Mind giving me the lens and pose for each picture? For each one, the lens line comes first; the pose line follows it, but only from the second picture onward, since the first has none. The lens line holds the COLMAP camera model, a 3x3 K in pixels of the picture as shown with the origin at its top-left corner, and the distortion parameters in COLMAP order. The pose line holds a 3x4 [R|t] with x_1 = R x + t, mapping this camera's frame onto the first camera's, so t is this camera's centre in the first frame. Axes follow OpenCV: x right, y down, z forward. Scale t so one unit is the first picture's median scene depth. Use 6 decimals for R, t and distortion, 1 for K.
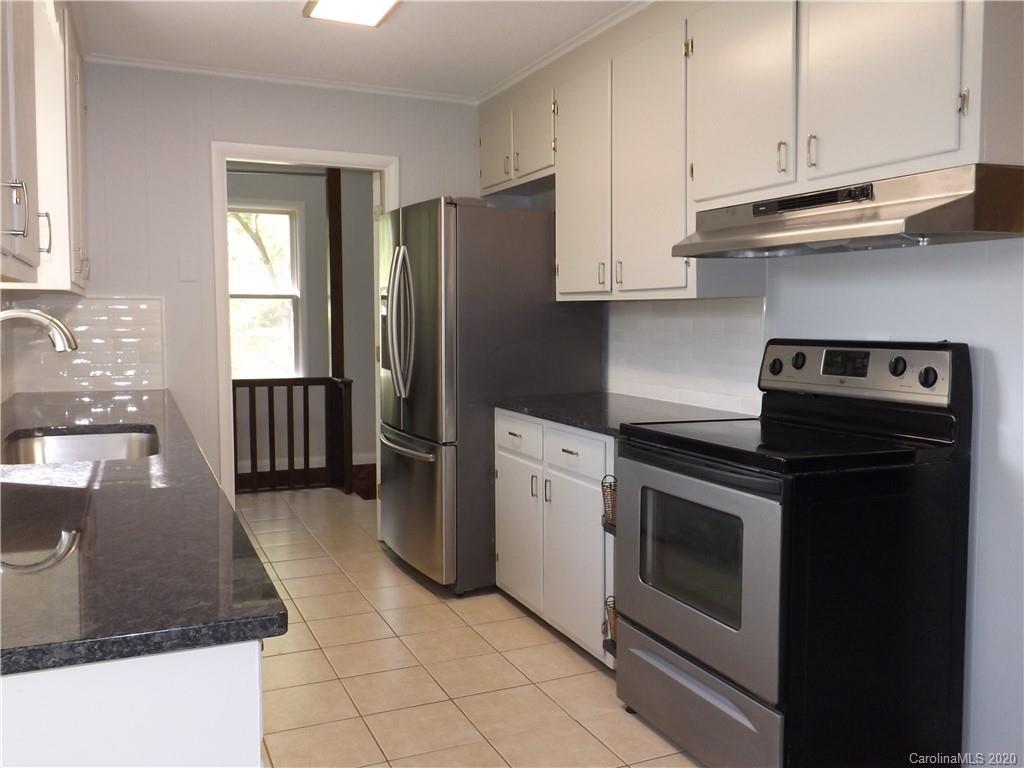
lens RADIAL K [[863.2, 0, 508.7], [0, 863.2, 380.3], [0, 0, 1]] dist [0.005098, -0.002742]
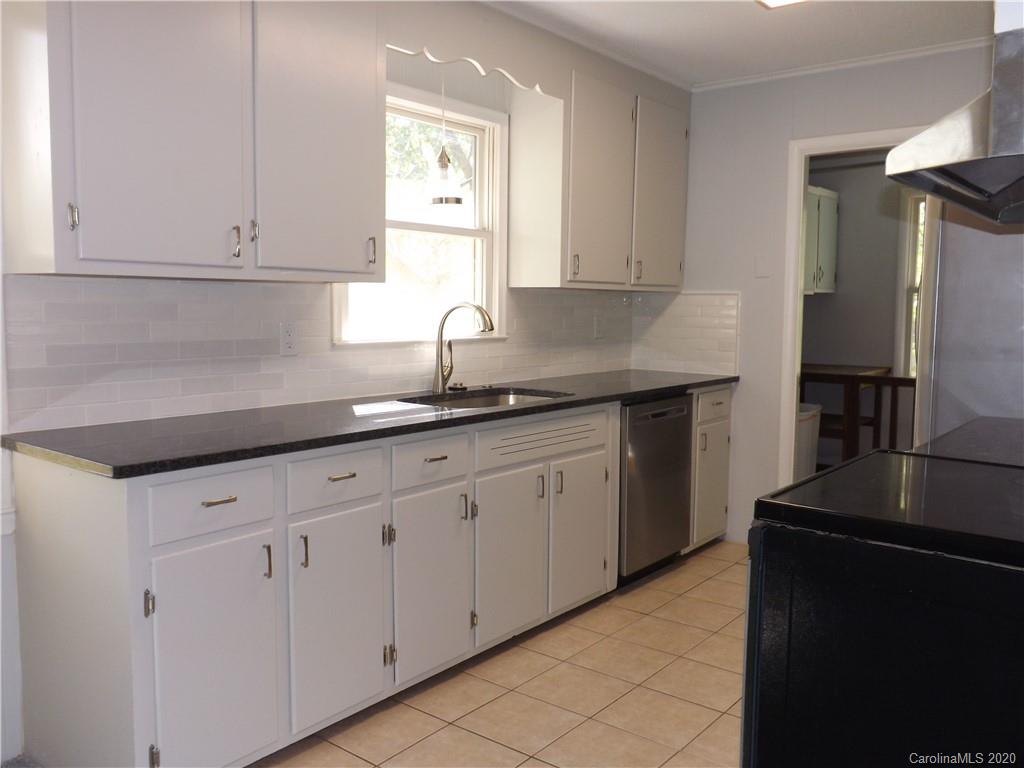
lens RADIAL K [[863.2, 0, 508.8], [0, 863.2, 384.3], [0, 0, 1]] dist [0.005098, -0.002742]
pose [[0.463456, 0.086451, -0.881893, 0.460450], [-0.076872, 0.995400, 0.057180, -0.020534], [0.882779, 0.041292, 0.467970, 0.238175]]
